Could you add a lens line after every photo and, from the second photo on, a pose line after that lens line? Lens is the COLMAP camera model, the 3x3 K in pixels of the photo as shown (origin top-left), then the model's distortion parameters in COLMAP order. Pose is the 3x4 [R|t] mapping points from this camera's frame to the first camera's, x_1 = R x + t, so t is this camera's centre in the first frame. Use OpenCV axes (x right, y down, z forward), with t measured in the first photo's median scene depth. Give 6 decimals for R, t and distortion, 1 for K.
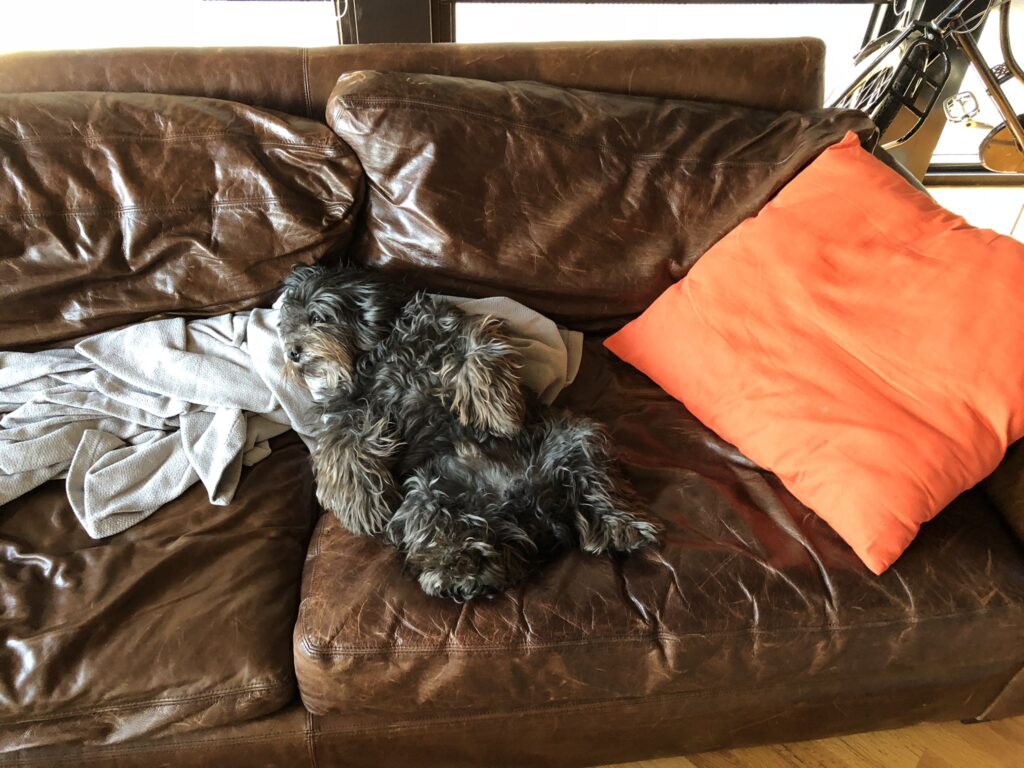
lens RADIAL K [[838.3, 0, 511.2], [0, 838.3, 377.3], [0, 0, 1]] dist [0.006717, 0.000244]
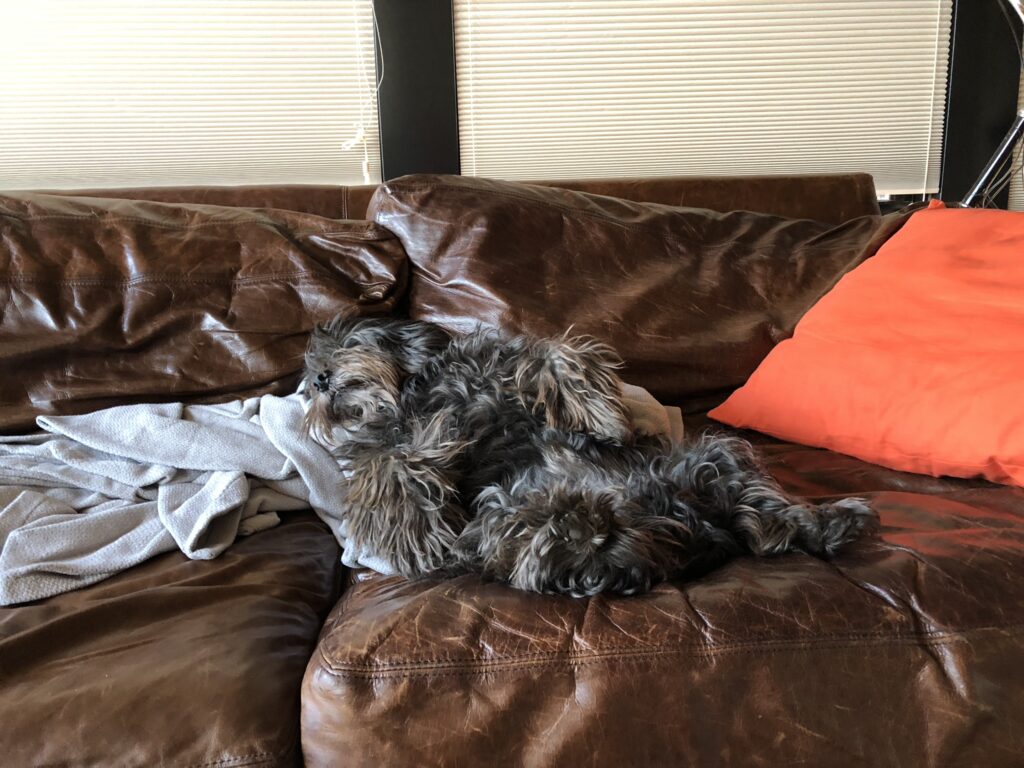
lens RADIAL K [[838.8, 0, 515.5], [0, 838.8, 378.7], [0, 0, 1]] dist [0.003729, 0.006751]
pose [[0.998096, -0.060463, 0.012170, -0.089185], [0.058443, 0.864158, -0.499816, 0.358732], [0.019703, 0.499576, 0.866046, 0.330677]]
